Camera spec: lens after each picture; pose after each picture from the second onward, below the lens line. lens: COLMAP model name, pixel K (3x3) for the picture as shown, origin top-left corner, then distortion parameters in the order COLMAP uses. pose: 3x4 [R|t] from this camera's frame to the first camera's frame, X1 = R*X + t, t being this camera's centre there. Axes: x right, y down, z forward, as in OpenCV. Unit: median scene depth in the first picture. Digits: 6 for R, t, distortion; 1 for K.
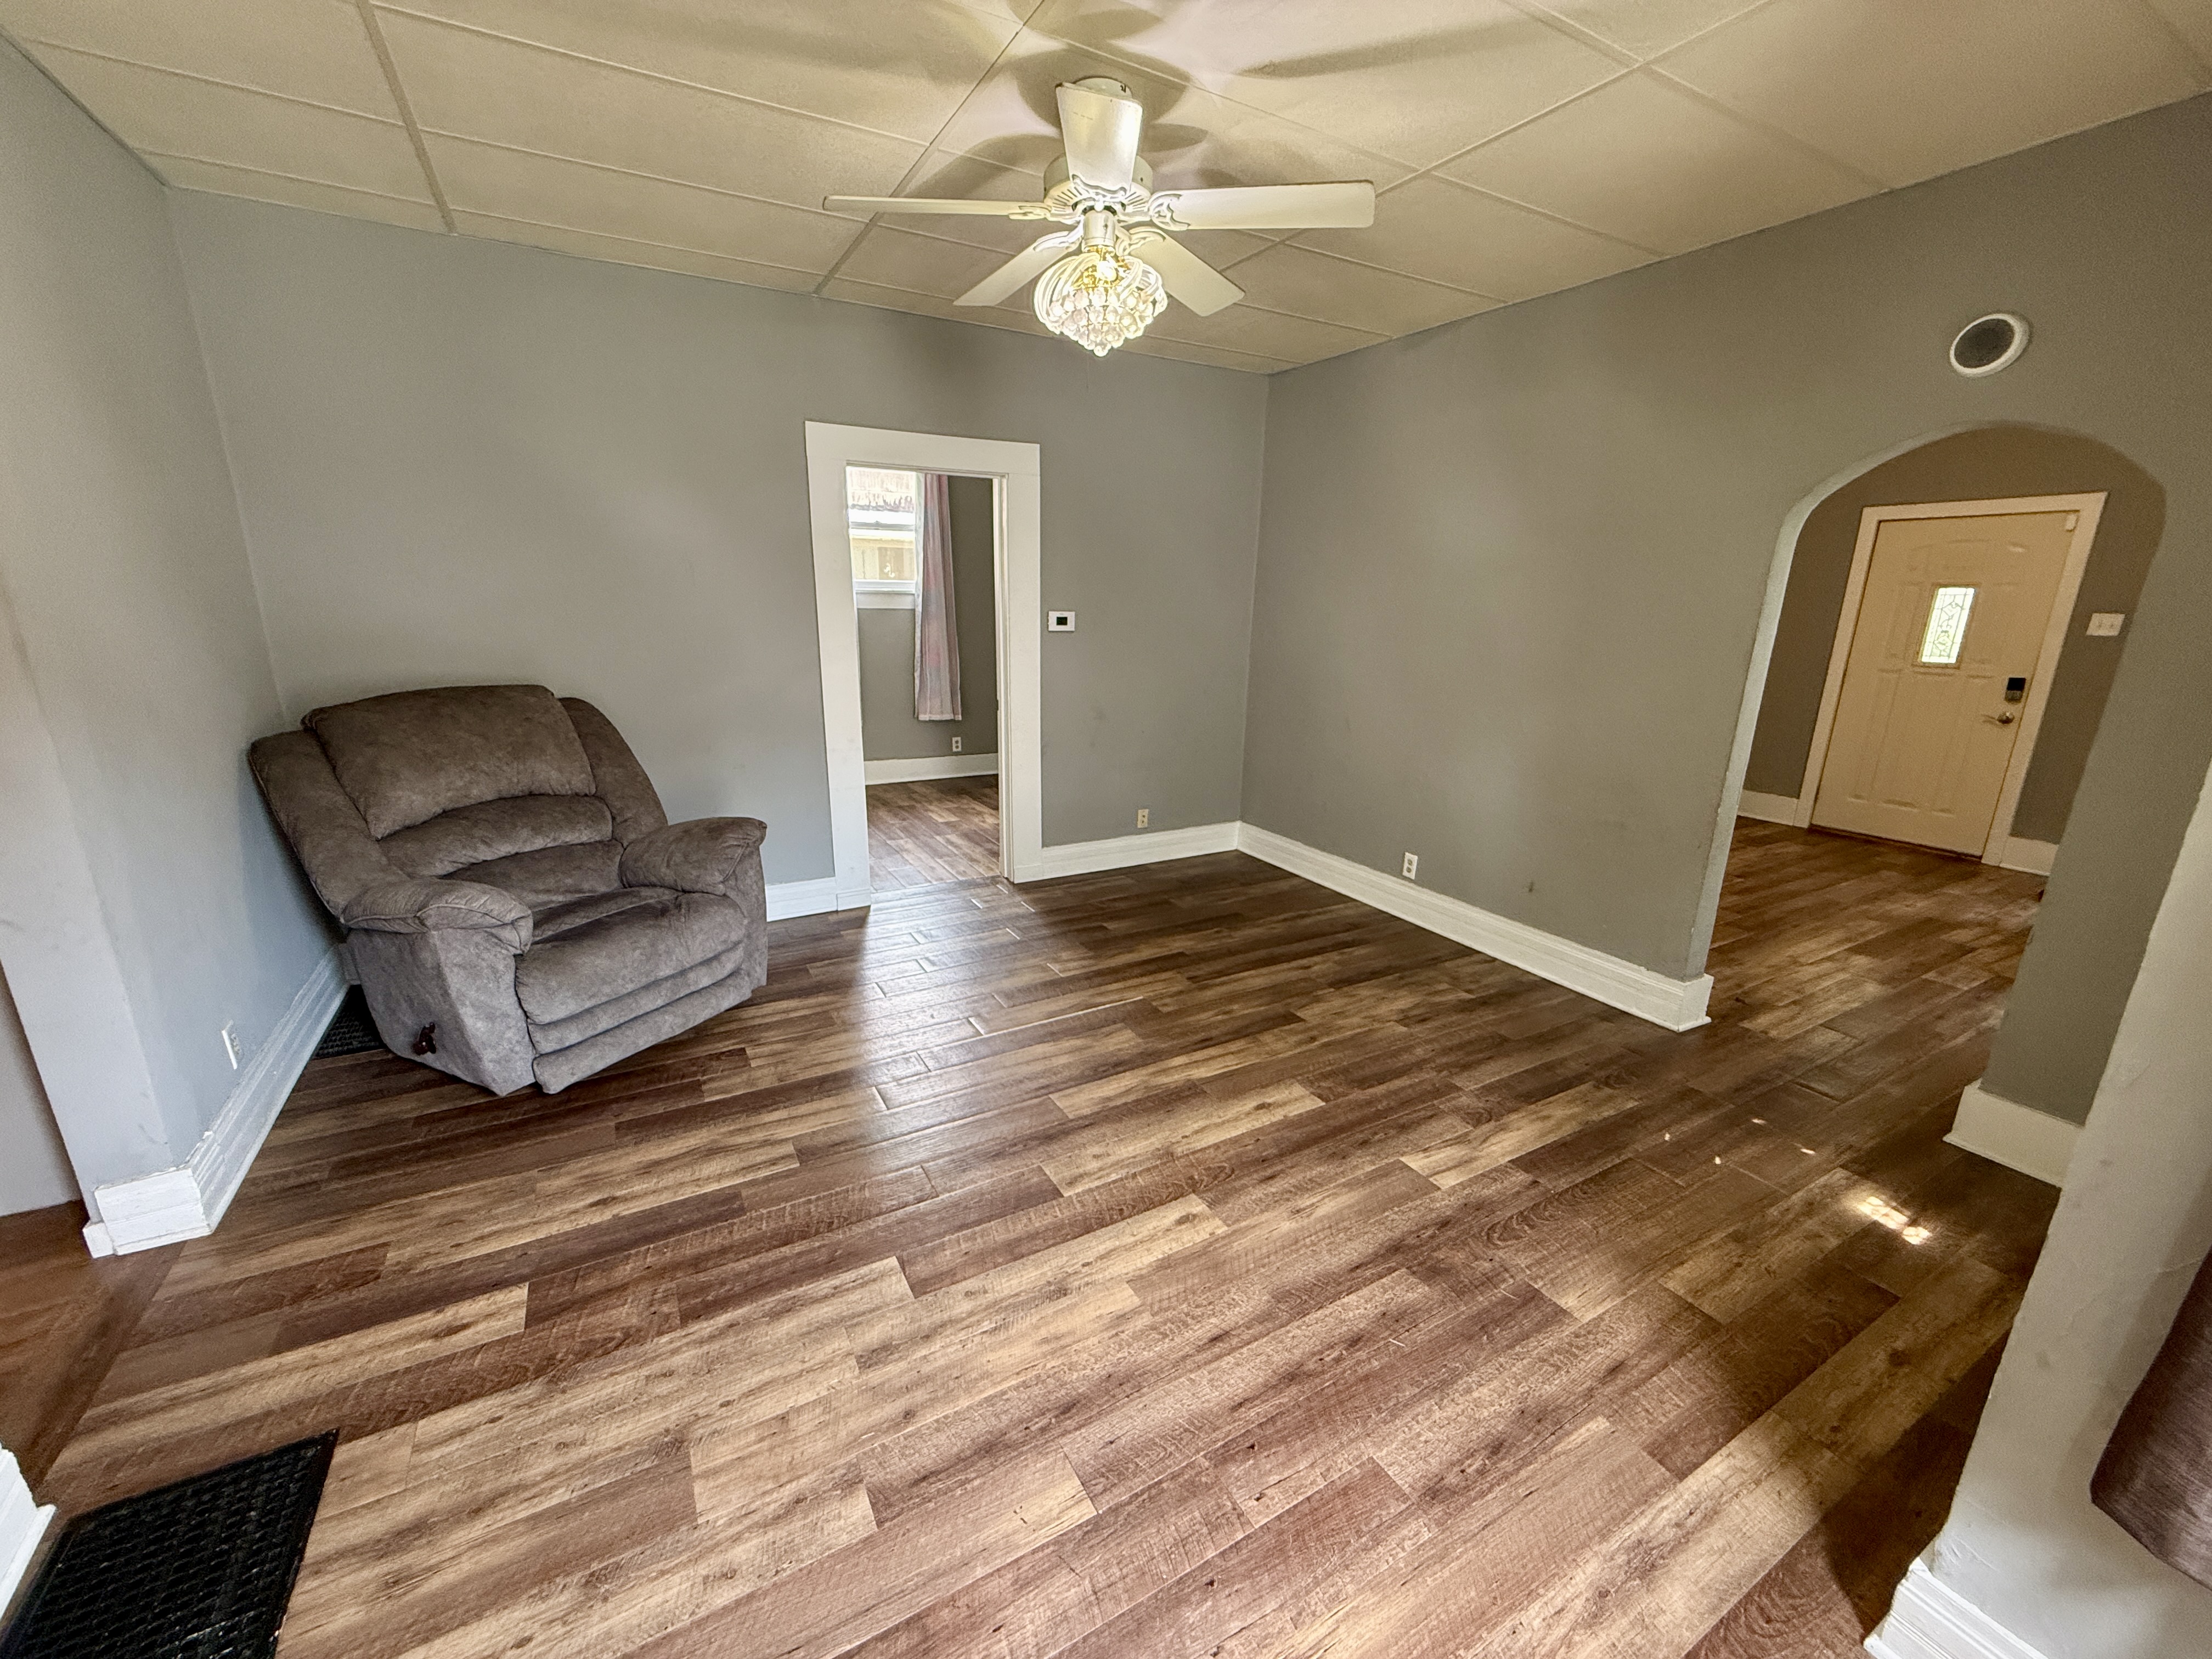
lens RADIAL K [[881.6, 0, 1105.9], [0, 881.6, 835.3], [0, 0, 1]] dist [0.001171, -0.000095]
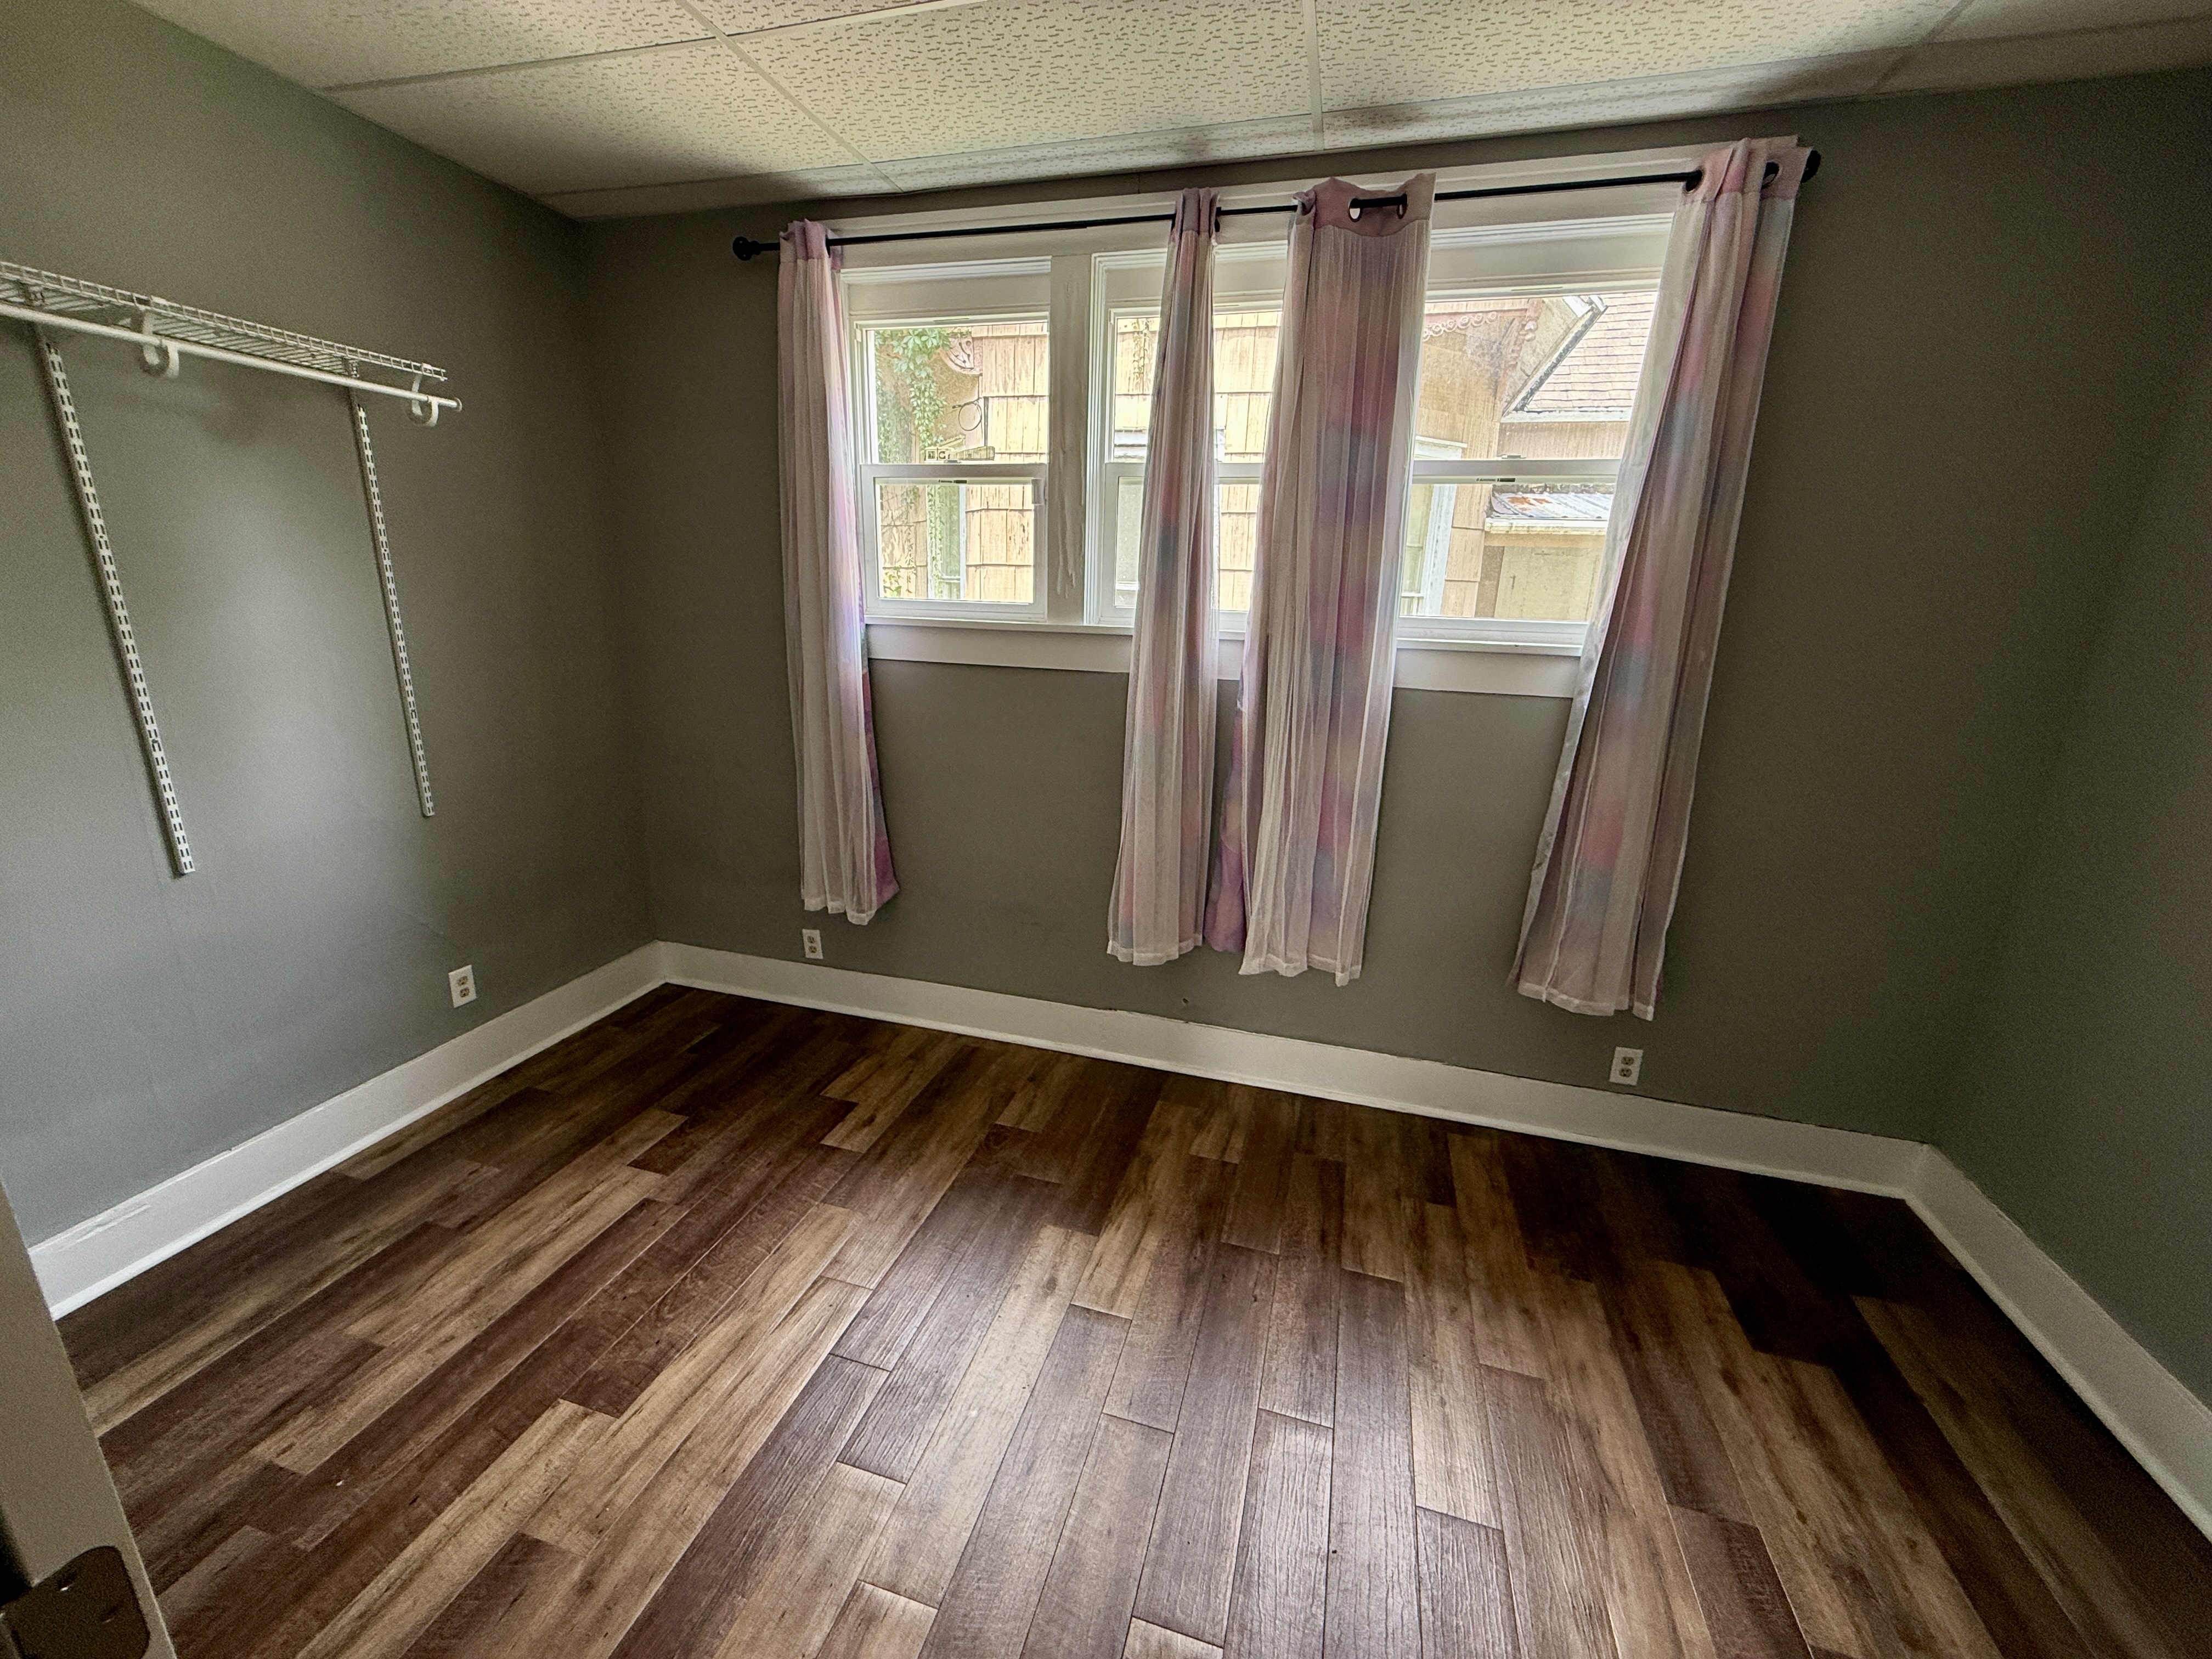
lens RADIAL K [[881.6, 0, 1101.6], [0, 881.6, 829.3], [0, 0, 1]] dist [0.001171, -0.000095]
pose [[0.700473, 0.190382, -0.687817, -0.258473], [-0.206763, 0.976566, 0.059738, -0.508151], [0.683071, 0.100370, 0.723422, 1.680348]]
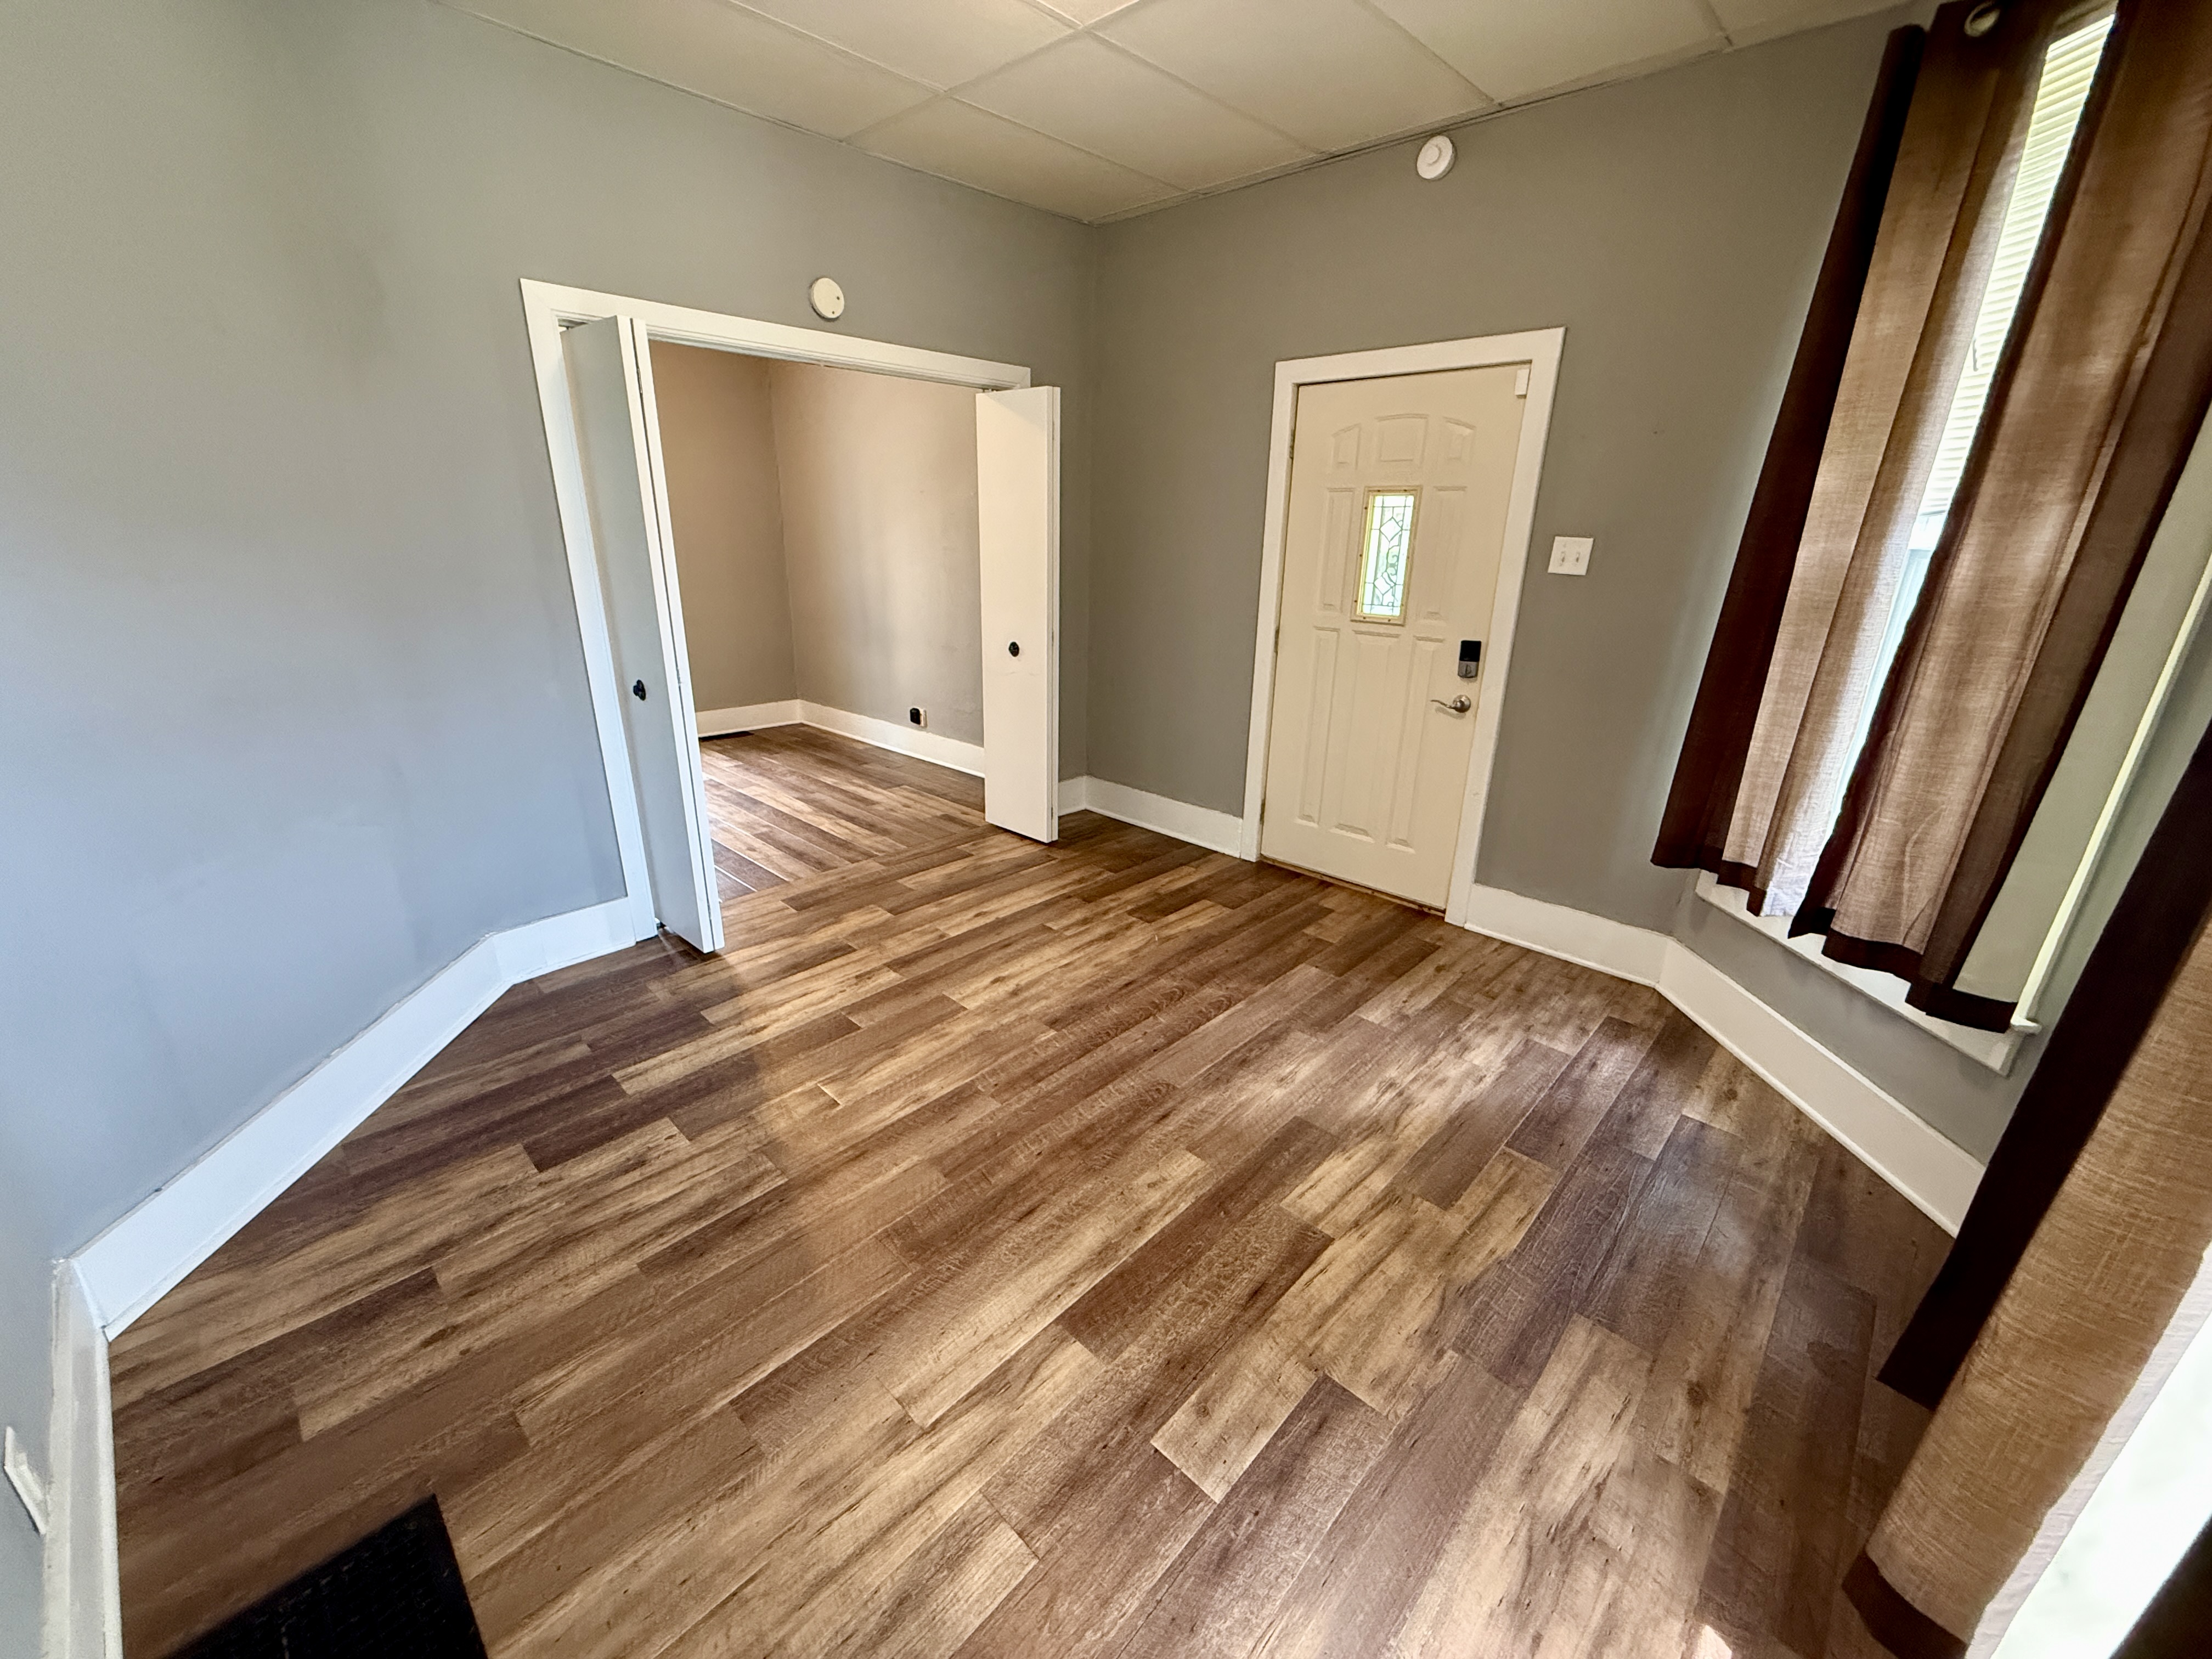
lens RADIAL K [[881.6, 0, 1099.3], [0, 881.6, 841.1], [0, 0, 1]] dist [0.001171, -0.000095]
pose [[0.957694, -0.096955, 0.270966, 1.212001], [0.073818, 0.992800, 0.094336, -0.236200], [-0.278162, -0.070342, 0.957955, 0.937530]]
